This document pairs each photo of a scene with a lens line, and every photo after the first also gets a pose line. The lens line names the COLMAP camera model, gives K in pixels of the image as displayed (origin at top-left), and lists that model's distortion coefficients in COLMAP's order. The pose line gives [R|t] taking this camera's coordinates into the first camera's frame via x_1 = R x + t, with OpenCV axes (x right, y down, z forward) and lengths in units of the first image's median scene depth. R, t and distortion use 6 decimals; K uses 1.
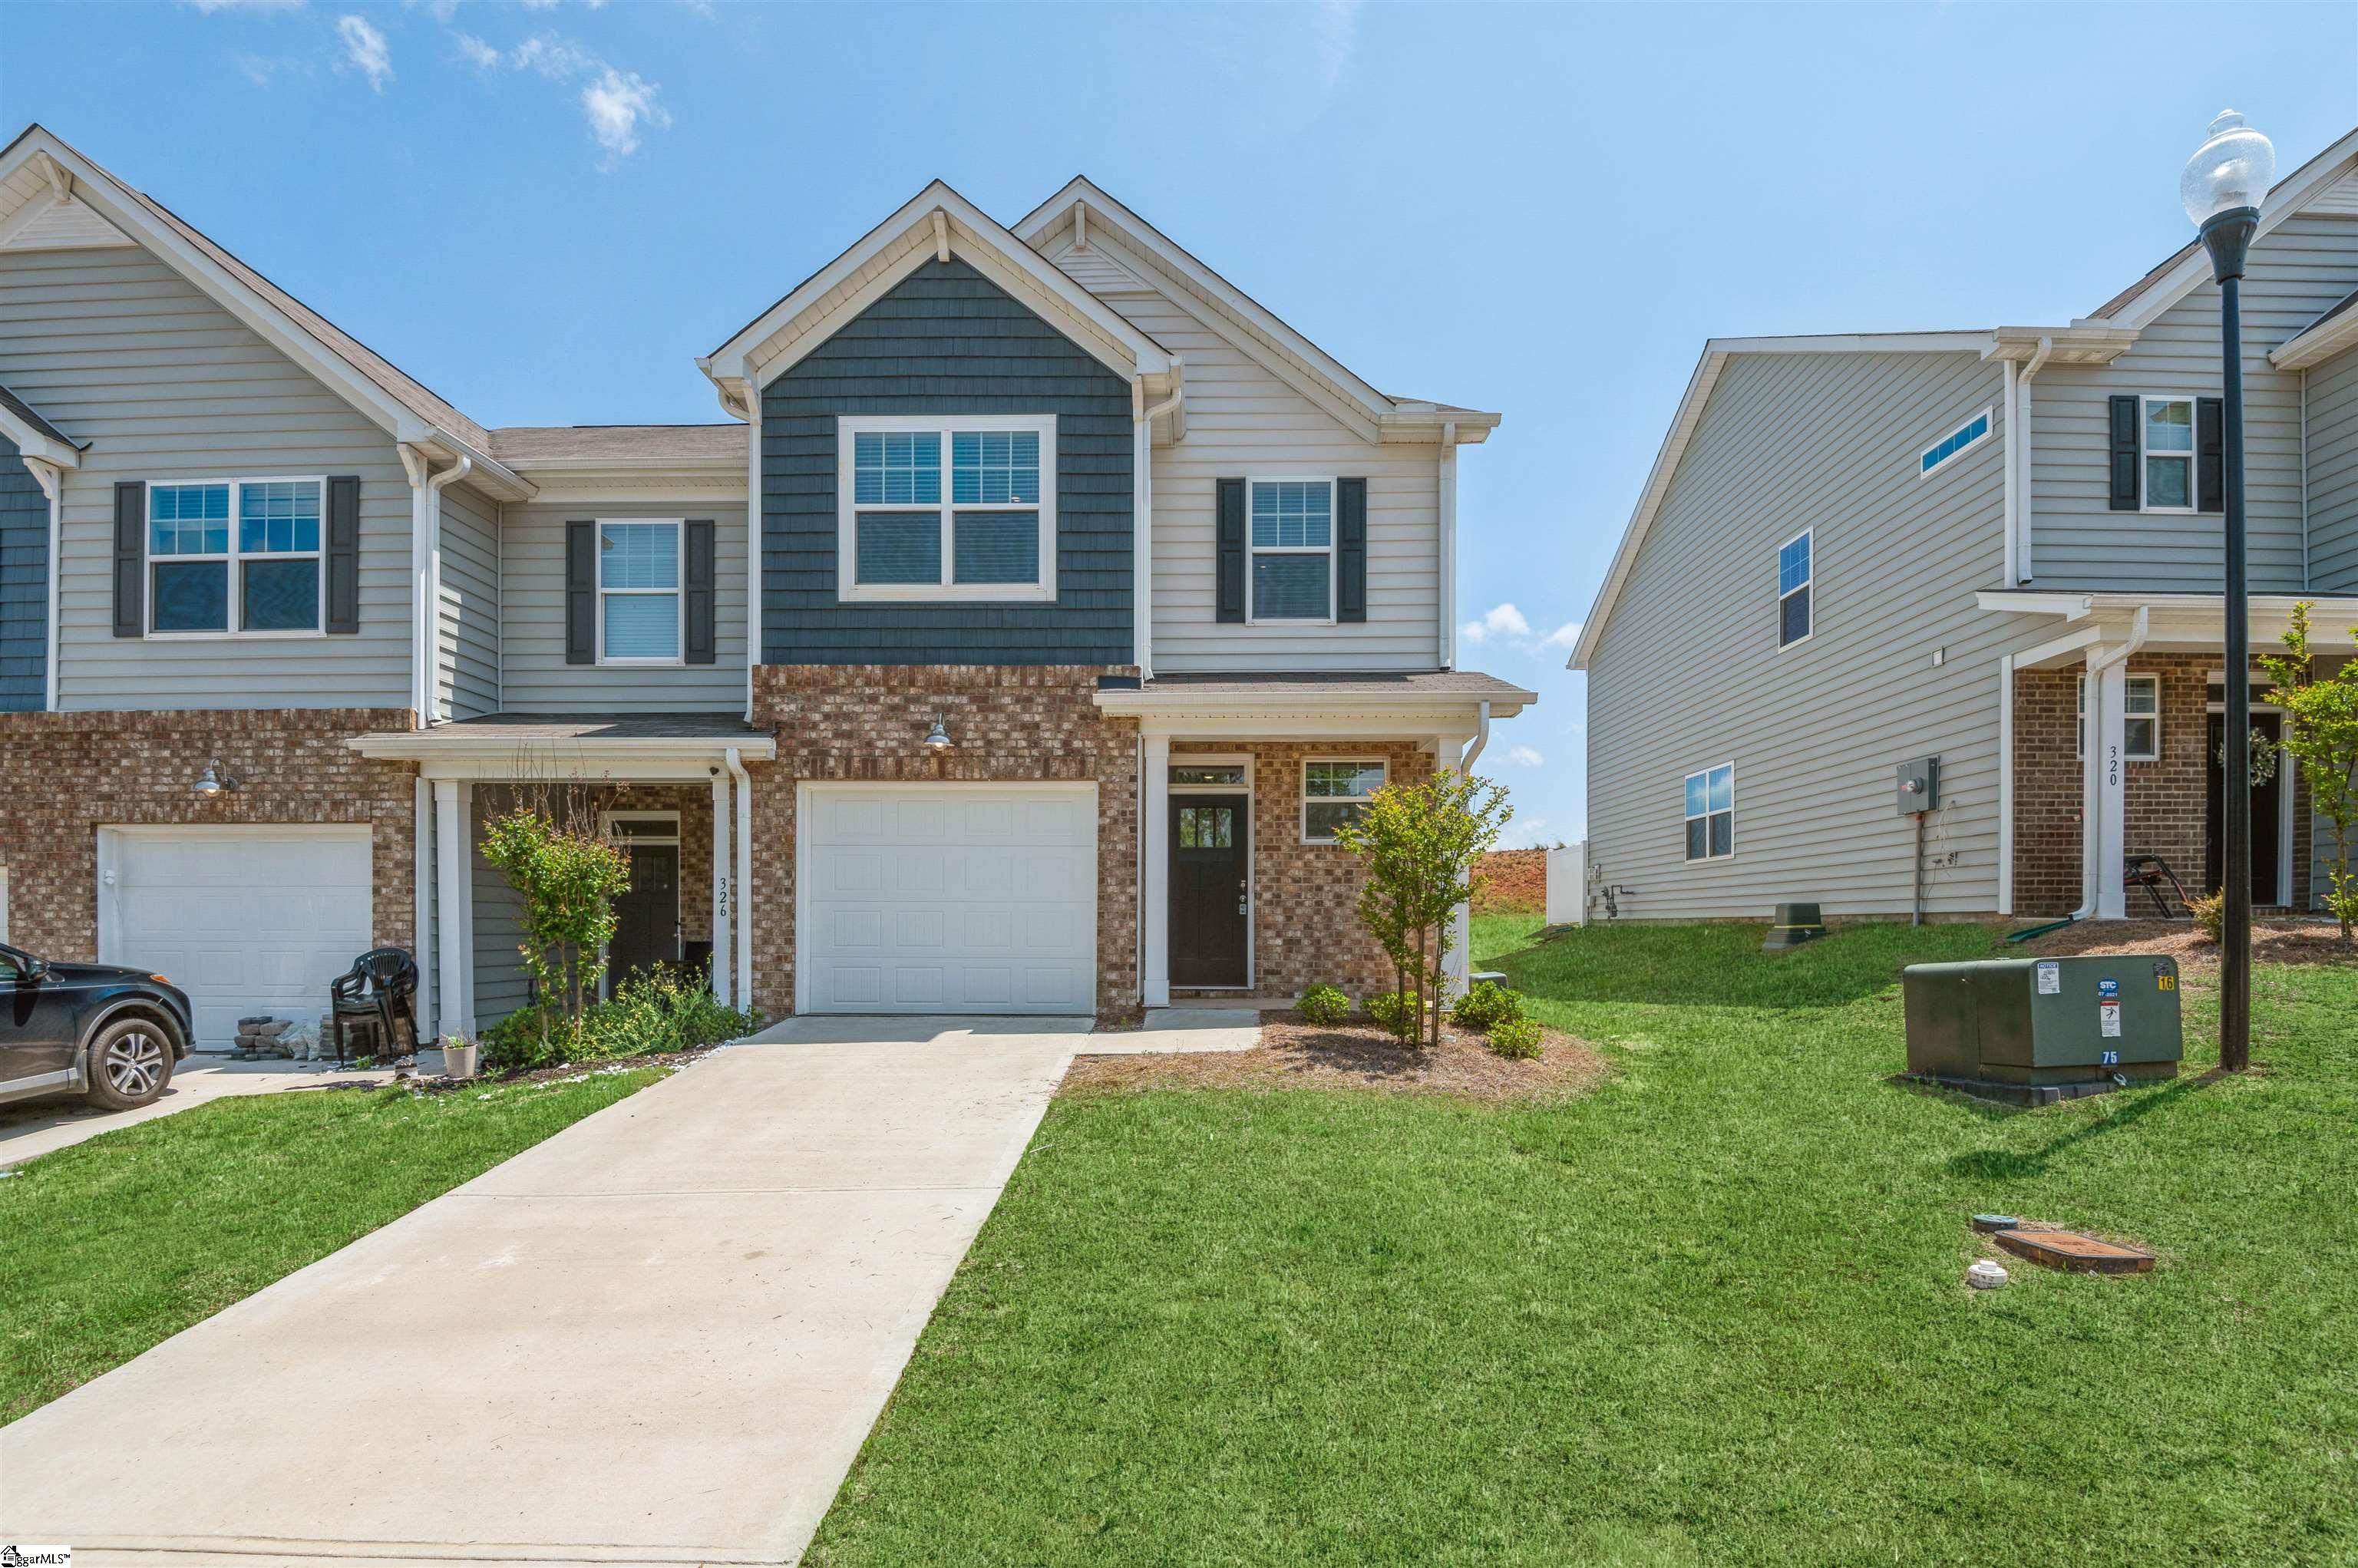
lens RADIAL K [[1094.9, 0, 1189.0], [0, 1094.9, 834.4], [0, 0, 1]] dist [-0.001391, -0.018939]
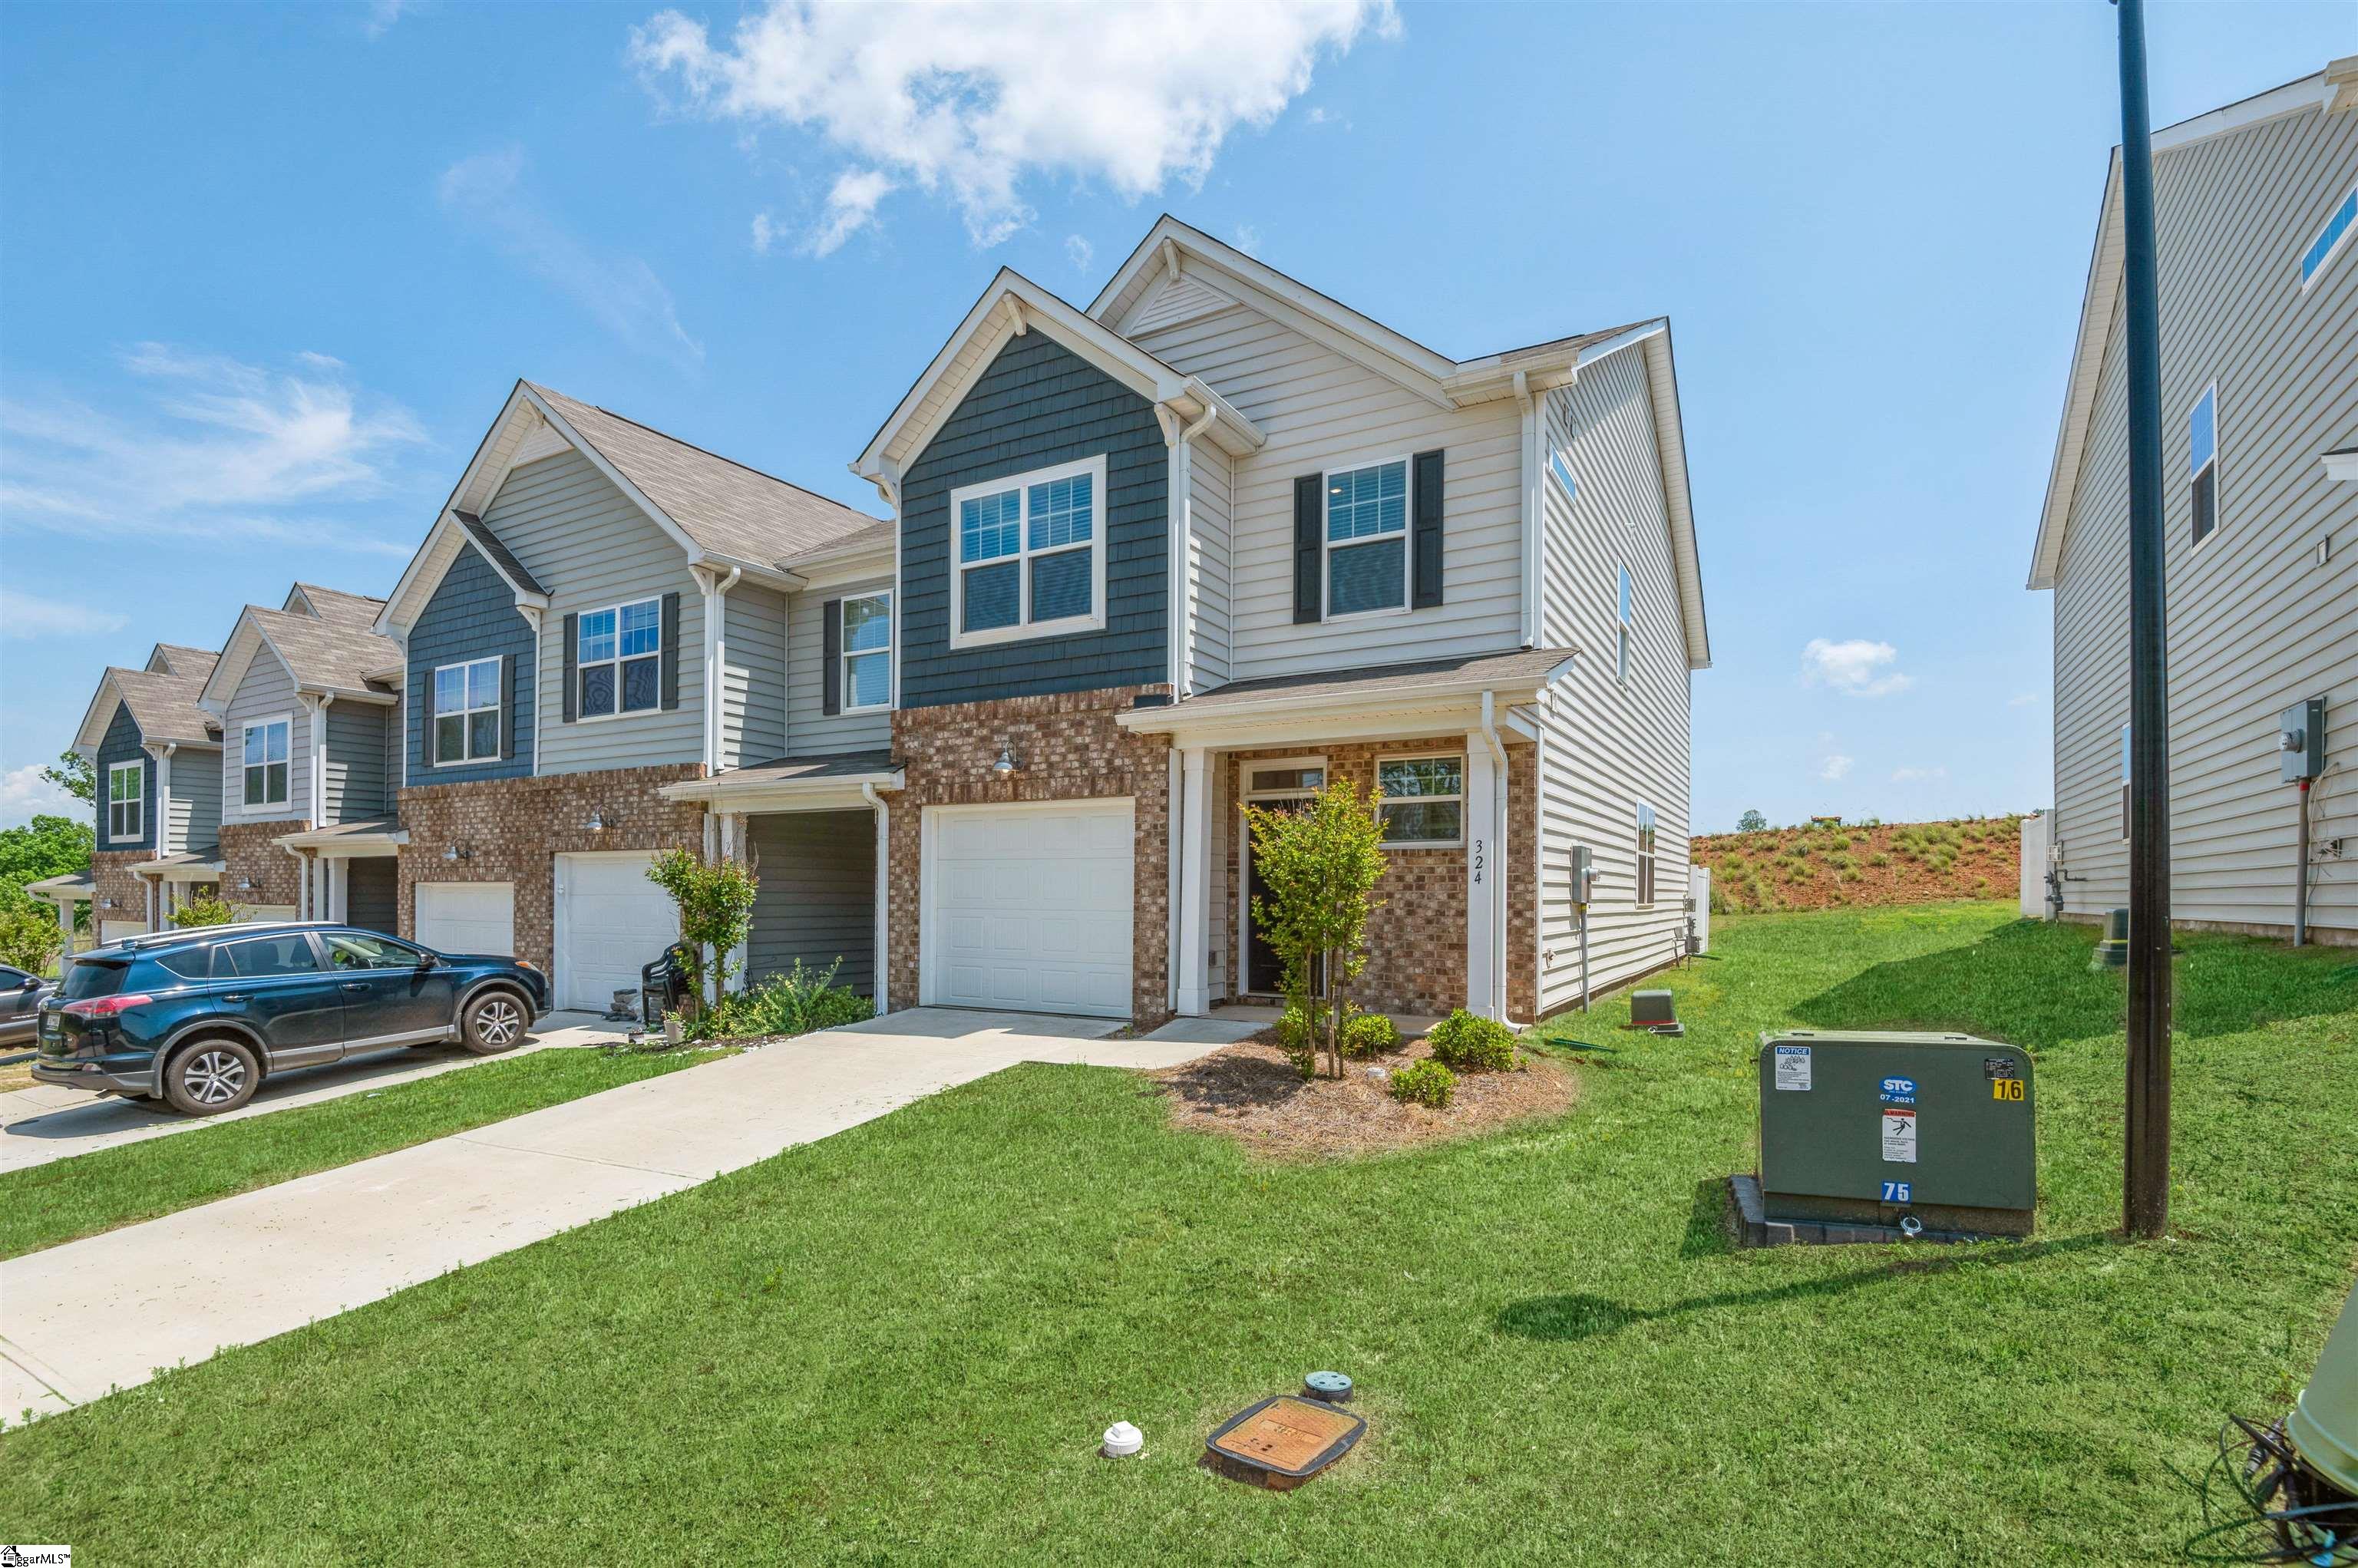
lens RADIAL K [[1084.4, 0, 1189.7], [0, 1084.4, 793.4], [0, 0, 1]] dist [0.000682, -0.018426]
pose [[0.882677, -0.042433, -0.468061, 0.431534], [0.036603, 0.999098, -0.021549, -0.026172], [0.468553, 0.001888, 0.883434, 0.102104]]
